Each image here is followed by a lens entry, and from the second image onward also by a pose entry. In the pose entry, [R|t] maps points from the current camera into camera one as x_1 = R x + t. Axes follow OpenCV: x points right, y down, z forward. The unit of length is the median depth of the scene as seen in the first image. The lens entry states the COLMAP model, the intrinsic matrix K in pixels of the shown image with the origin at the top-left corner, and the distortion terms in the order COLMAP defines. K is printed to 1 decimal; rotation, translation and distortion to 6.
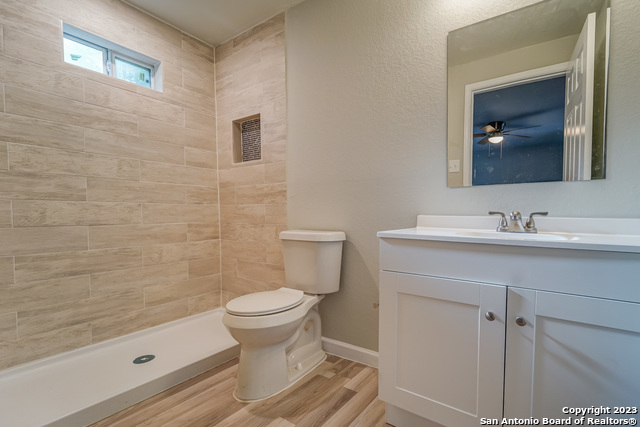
lens RADIAL K [[256.7, 0, 334.1], [0, 256.7, 217.1], [0, 0, 1]] dist [0.002862, 0.000134]
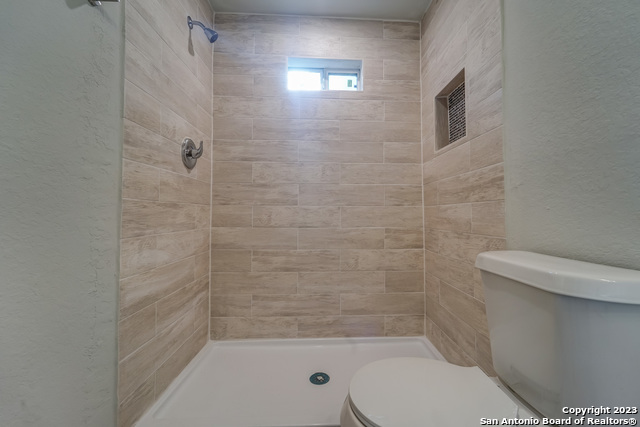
lens RADIAL K [[267.1, 0, 332.3], [0, 267.1, 207.2], [0, 0, 1]] dist [0.001685, -0.000092]
pose [[0.643078, -0.021249, -0.765505, 0.016071], [-0.014778, 0.999084, -0.040147, -0.008450], [0.765658, 0.037131, 0.642176, 0.310288]]
